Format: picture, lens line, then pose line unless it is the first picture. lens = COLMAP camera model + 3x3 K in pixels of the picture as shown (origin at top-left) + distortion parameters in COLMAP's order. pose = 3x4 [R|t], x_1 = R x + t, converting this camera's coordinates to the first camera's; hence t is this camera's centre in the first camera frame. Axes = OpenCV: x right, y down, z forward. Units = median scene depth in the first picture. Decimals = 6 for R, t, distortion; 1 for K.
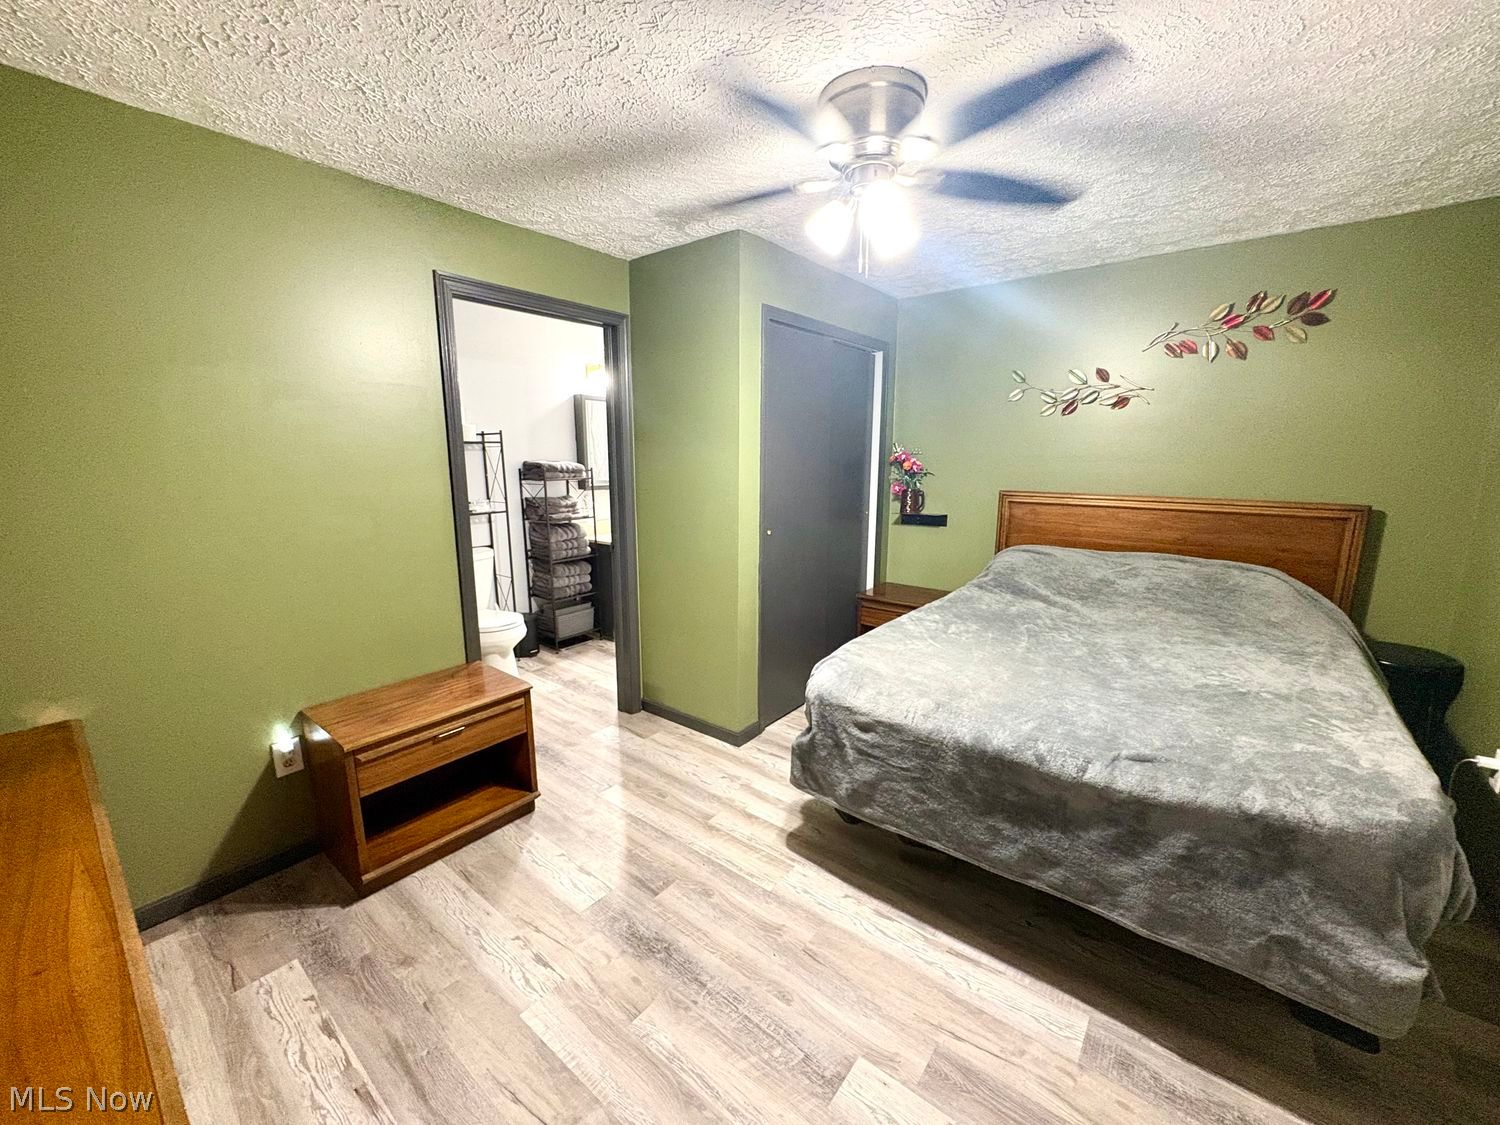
lens RADIAL K [[596.8, 0, 750.4], [0, 596.8, 560.3], [0, 0, 1]] dist [0.000037, 0.000000]
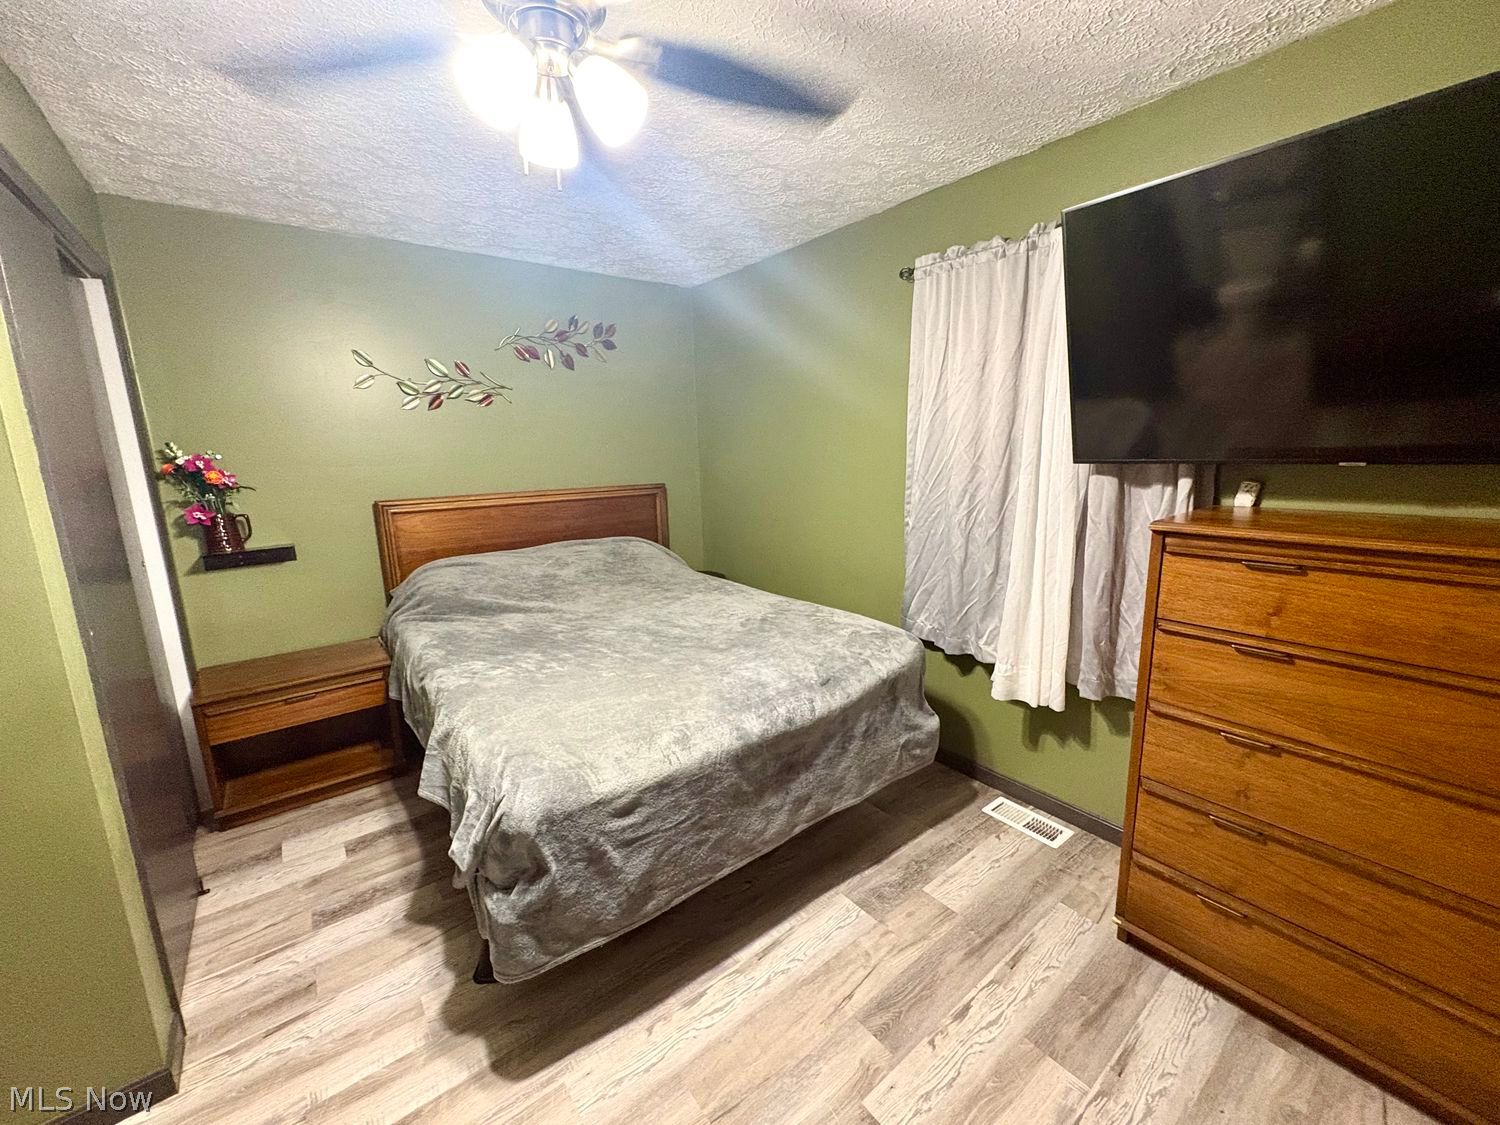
lens RADIAL K [[596.8, 0, 745.9], [0, 596.8, 561.1], [0, 0, 1]] dist [0.000037, 0.000000]
pose [[0.233809, -0.189226, 0.953691, -0.329229], [0.195889, 0.969933, 0.144424, -0.079778], [-0.952345, 0.153050, 0.263847, 0.461040]]
